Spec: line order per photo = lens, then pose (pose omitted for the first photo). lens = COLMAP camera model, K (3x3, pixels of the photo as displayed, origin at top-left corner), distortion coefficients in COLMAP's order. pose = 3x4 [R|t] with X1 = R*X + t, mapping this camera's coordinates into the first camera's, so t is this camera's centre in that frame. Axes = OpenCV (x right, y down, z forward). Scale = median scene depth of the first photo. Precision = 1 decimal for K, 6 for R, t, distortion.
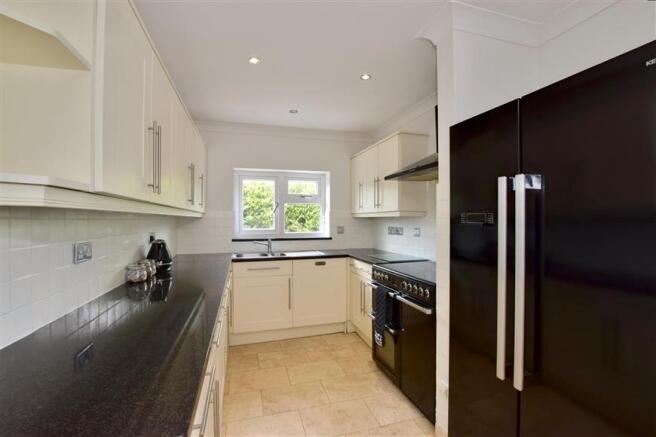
lens RADIAL K [[293.0, 0, 325.0], [0, 293.0, 219.9], [0, 0, 1]] dist [-0.019668, -0.000028]
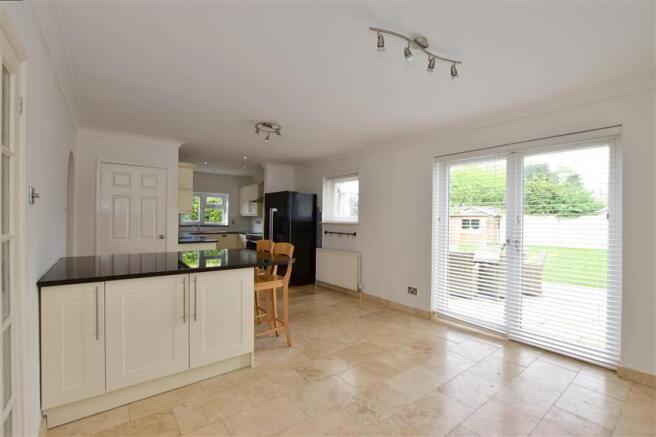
lens RADIAL K [[293.0, 0, 325.0], [0, 293.0, 219.9], [0, 0, 1]] dist [-0.019668, -0.000028]
pose [[0.931215, 0.013323, 0.364228, -0.111982], [-0.014695, 0.999892, 0.000994, 0.009237], [-0.364175, -0.006278, 0.931309, -1.340825]]
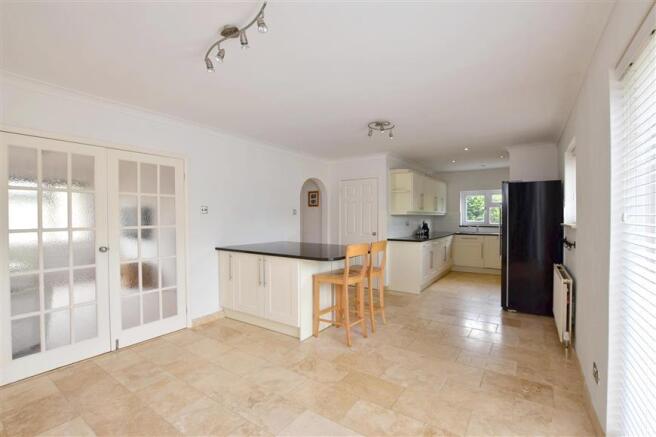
lens RADIAL K [[293.0, 0, 325.0], [0, 293.0, 219.9], [0, 0, 1]] dist [-0.019668, -0.000028]
pose [[0.624380, 0.006747, -0.781091, 0.733935], [0.000207, 0.999961, 0.008803, 0.005665], [0.781121, -0.005658, 0.624355, -1.091796]]
